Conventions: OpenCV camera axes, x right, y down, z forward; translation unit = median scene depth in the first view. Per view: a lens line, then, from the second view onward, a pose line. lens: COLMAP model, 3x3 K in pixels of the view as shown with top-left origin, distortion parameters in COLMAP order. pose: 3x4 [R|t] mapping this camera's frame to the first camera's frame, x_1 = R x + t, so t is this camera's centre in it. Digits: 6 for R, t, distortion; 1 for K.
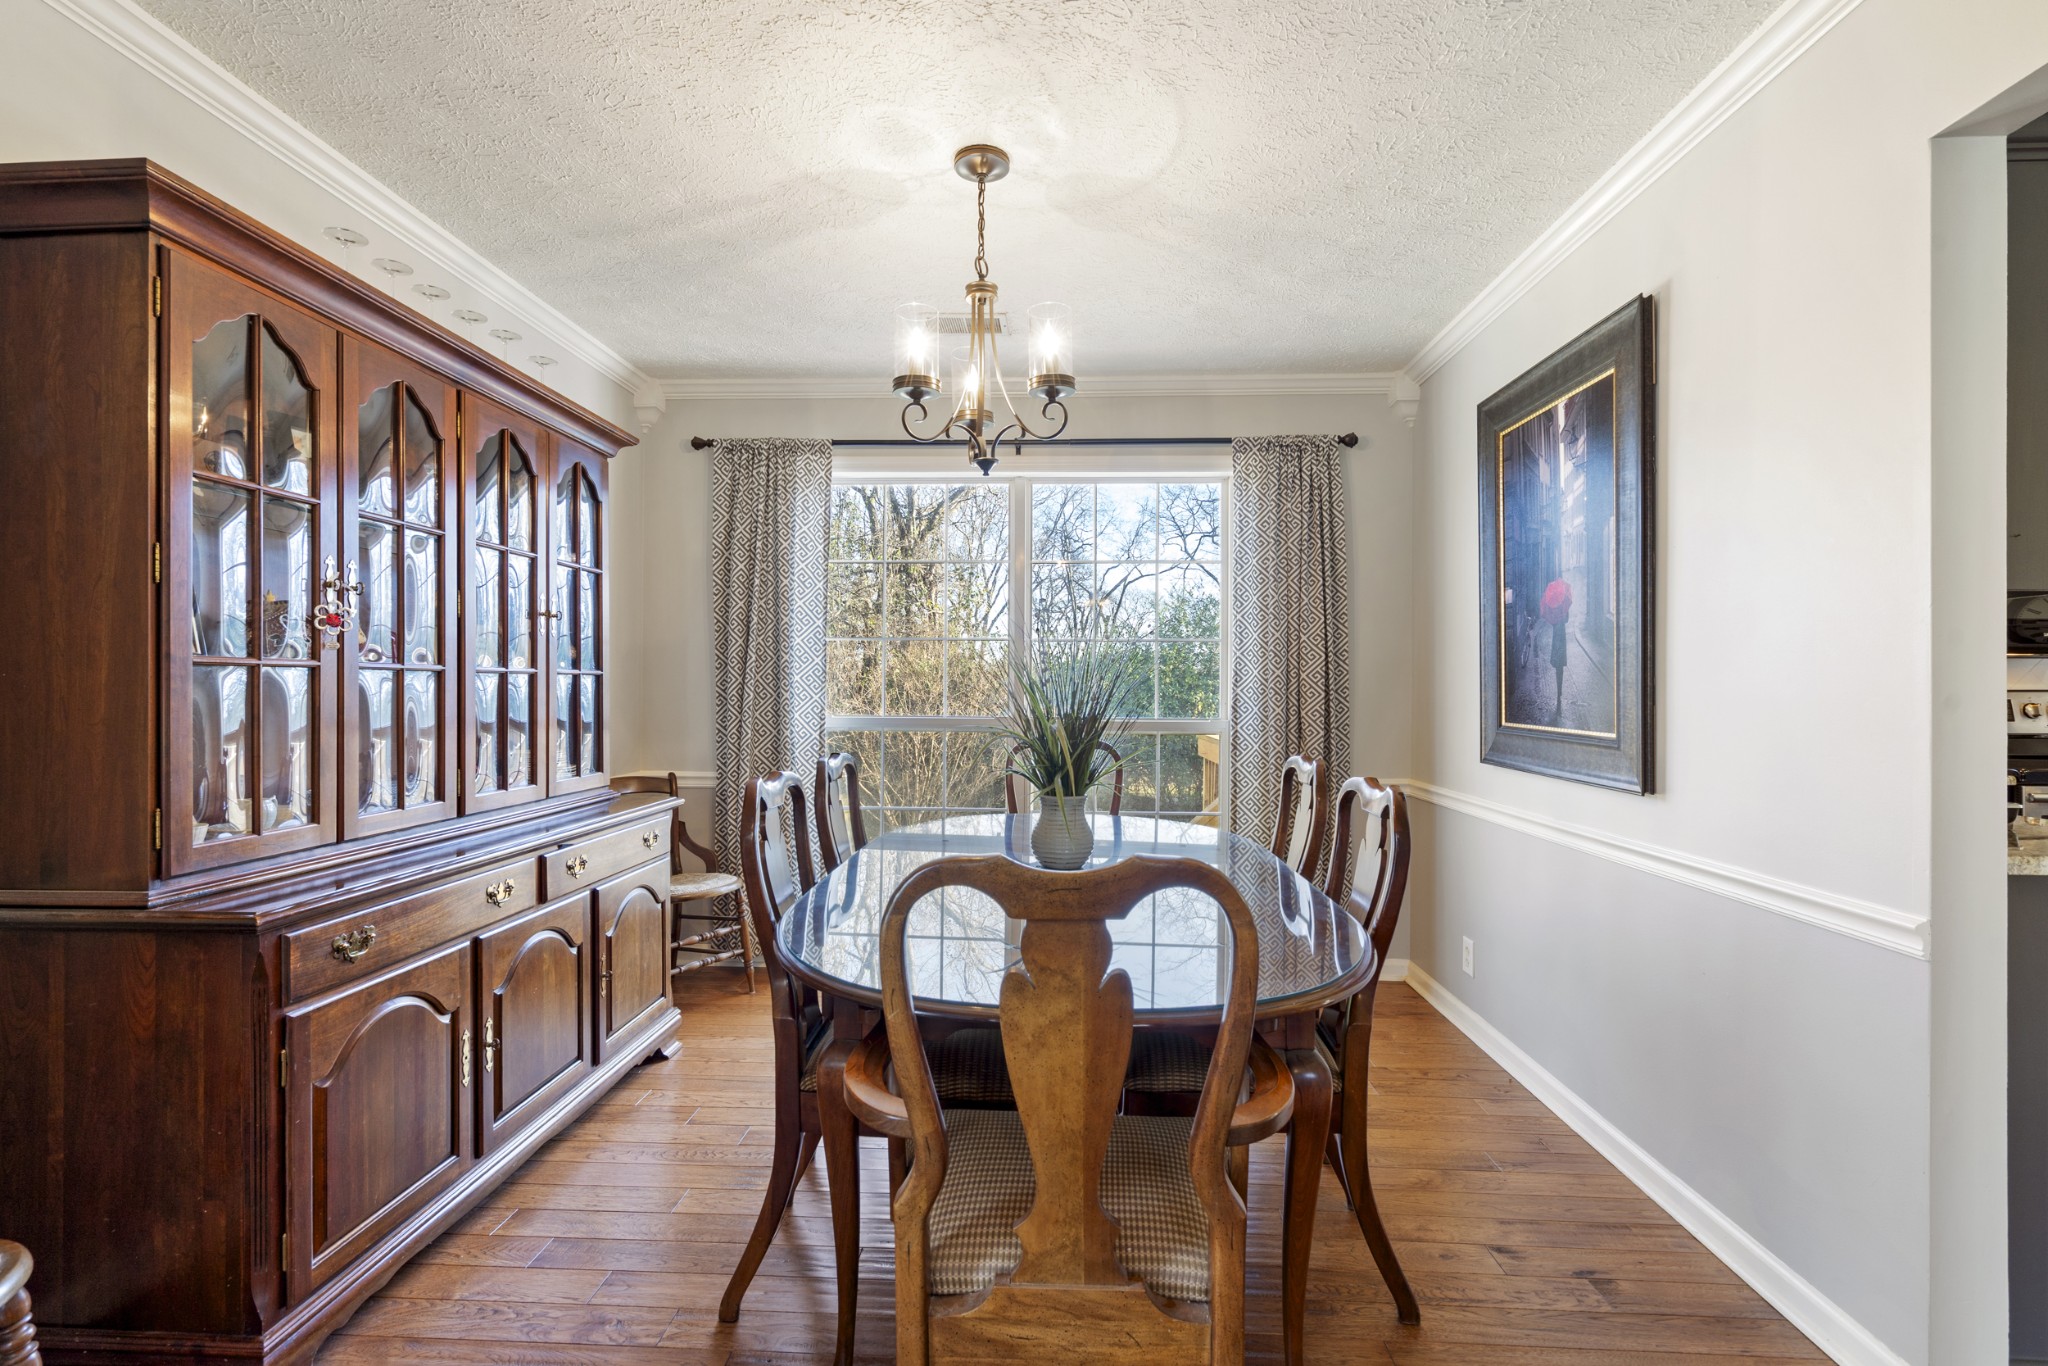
lens RADIAL K [[939.6, 0, 1024.5], [0, 939.6, 692.4], [0, 0, 1]] dist [-0.007128, 0.002308]
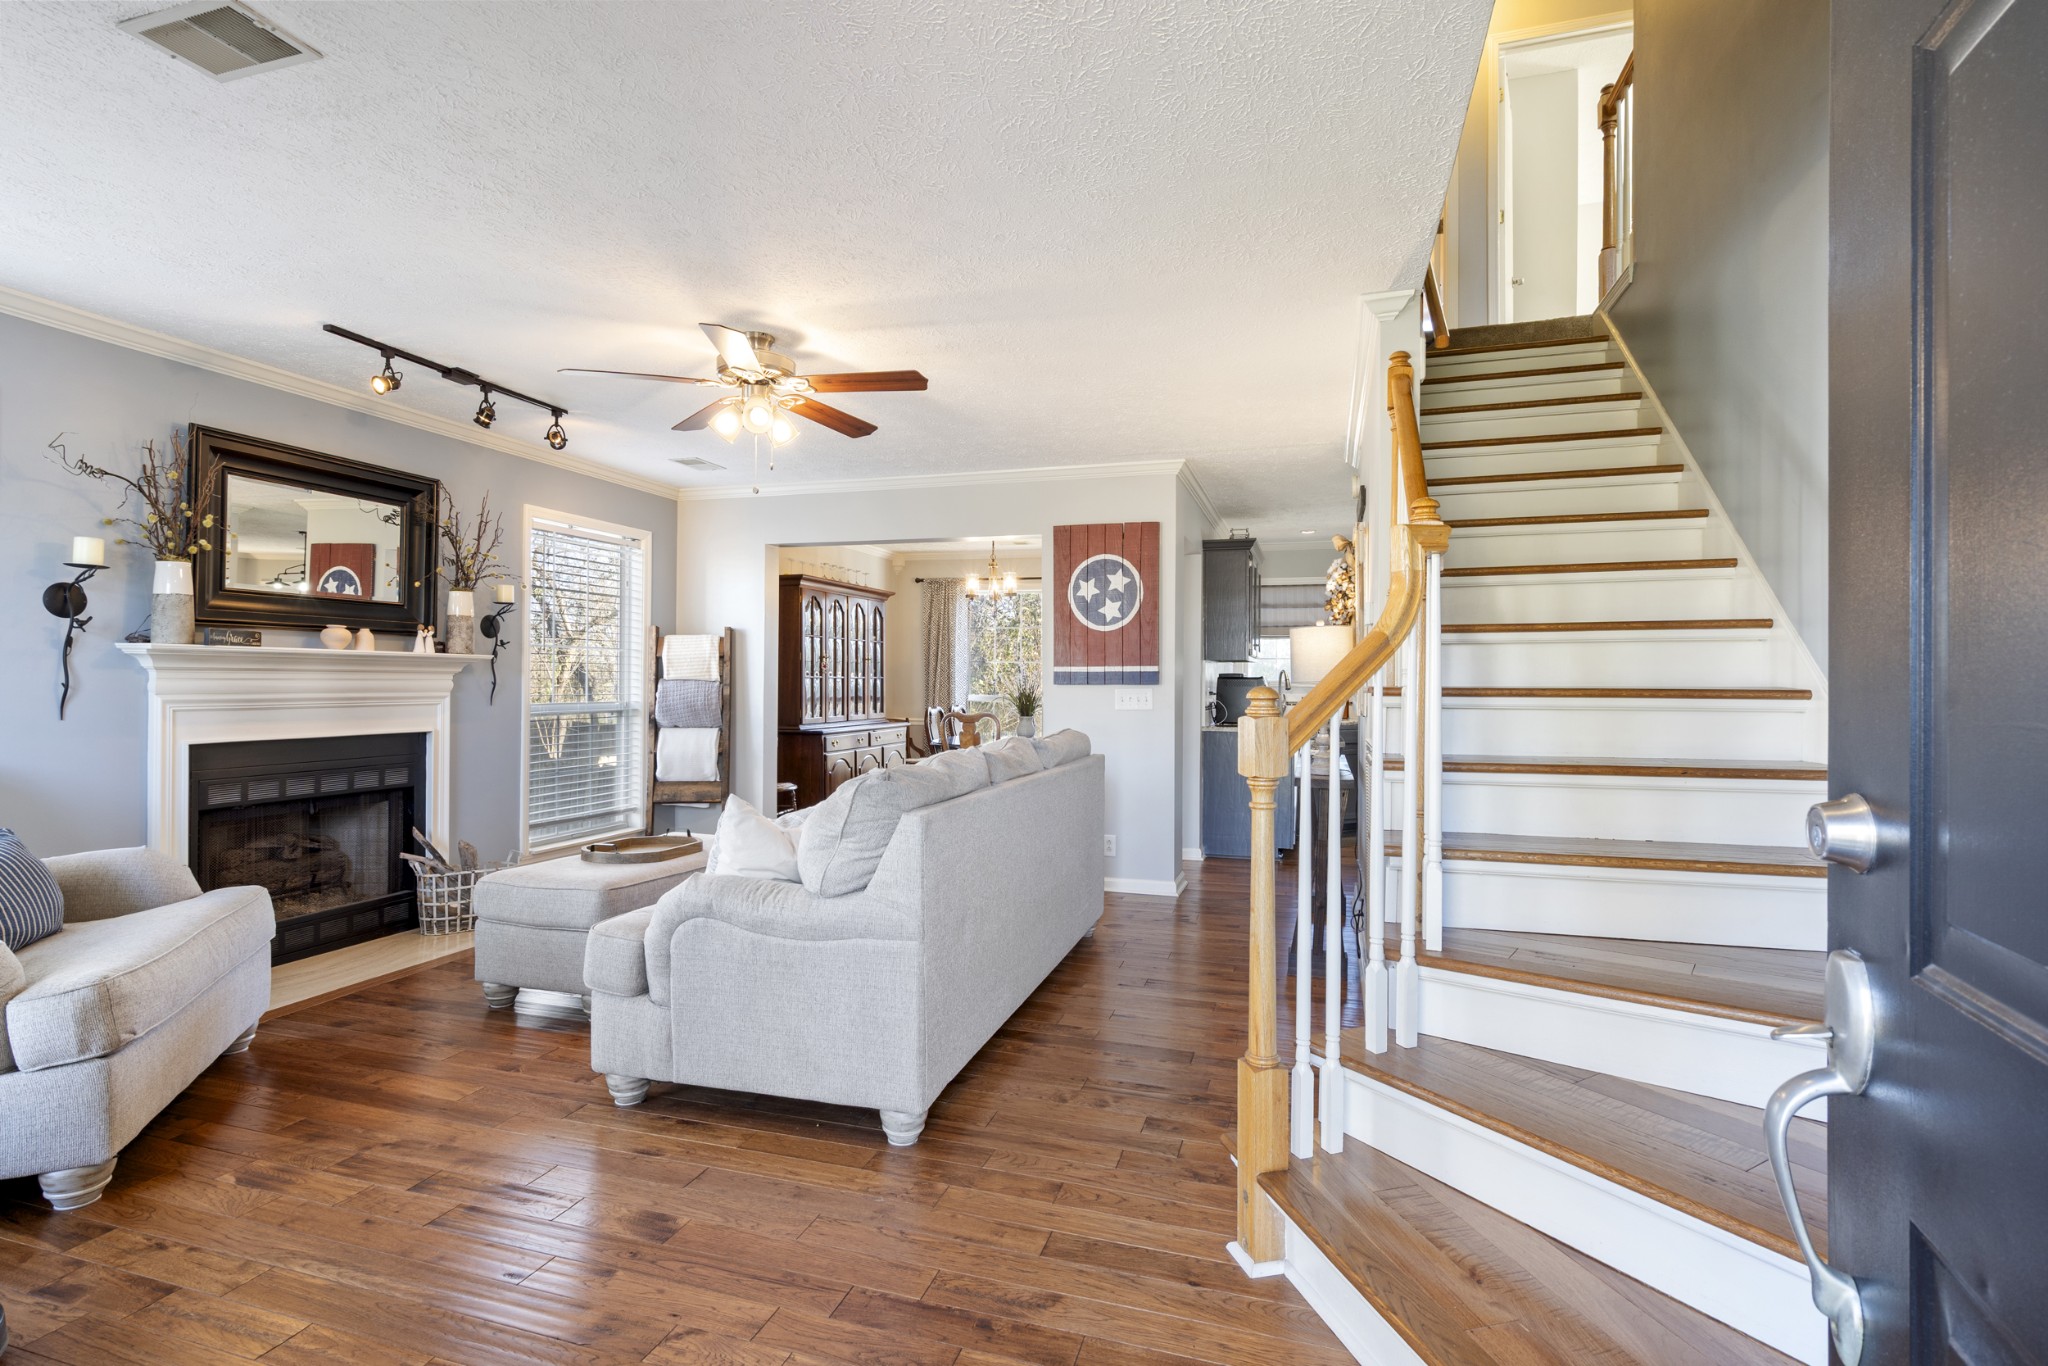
lens RADIAL K [[939.6, 0, 1020.9], [0, 939.6, 675.5], [0, 0, 1]] dist [-0.007128, 0.002308]
pose [[0.970994, -0.005595, -0.239040, 0.605085], [0.002201, 0.999893, -0.014463, 0.013714], [0.239096, 0.013517, 0.970902, -1.586841]]
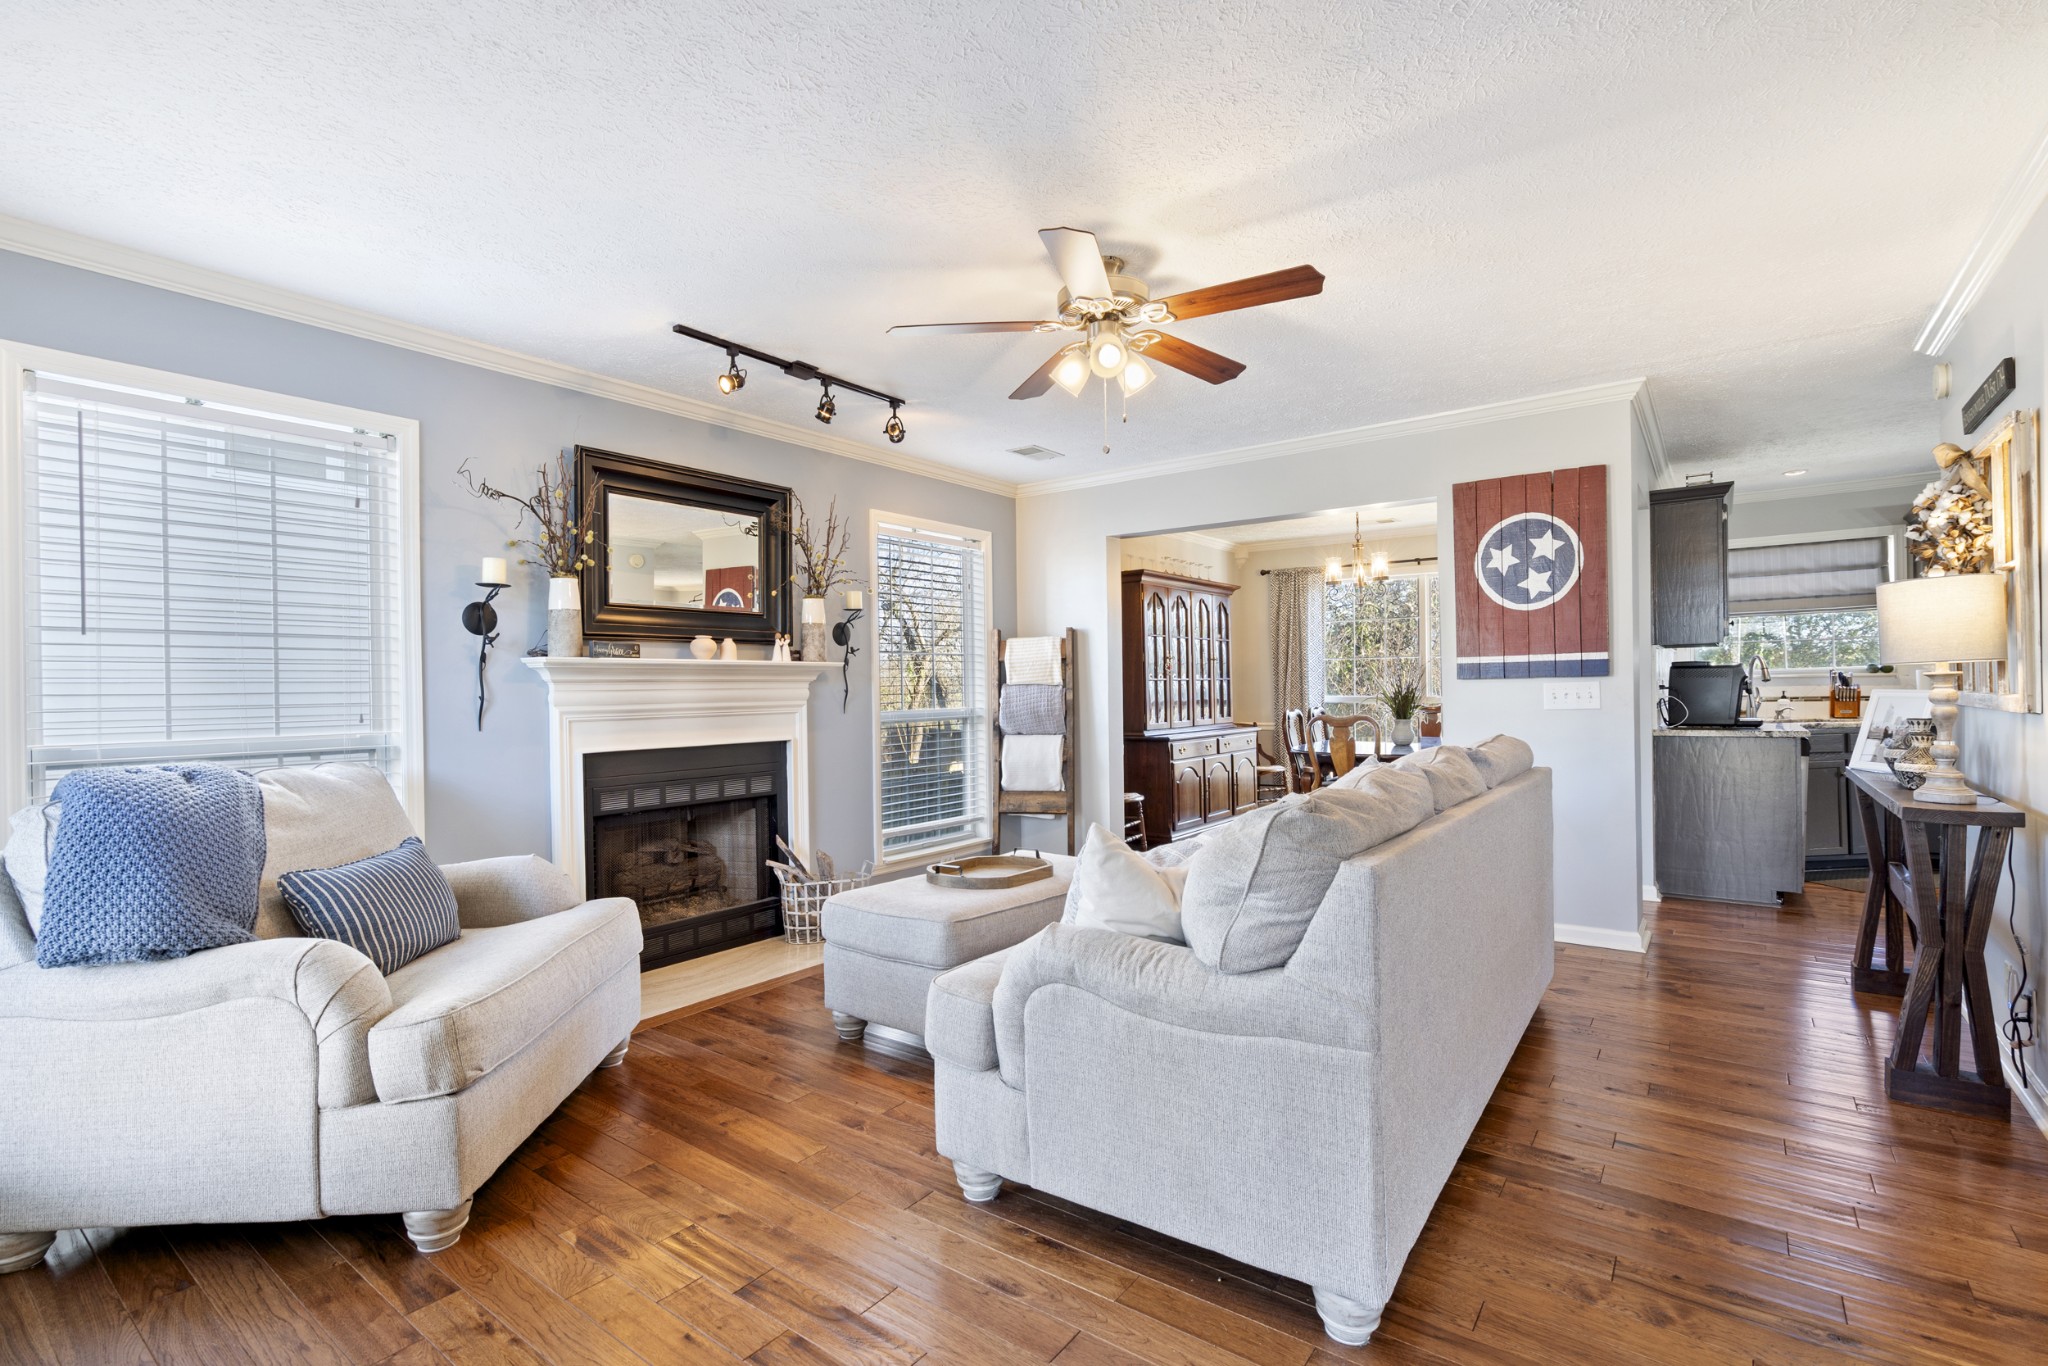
lens RADIAL K [[939.6, 0, 1030.3], [0, 939.6, 693.2], [0, 0, 1]] dist [-0.007128, 0.002308]
pose [[0.836548, -0.019776, -0.547537, 0.493462], [0.020290, 0.999781, -0.005111, 0.019119], [0.547518, -0.006834, 0.836766, -1.428016]]
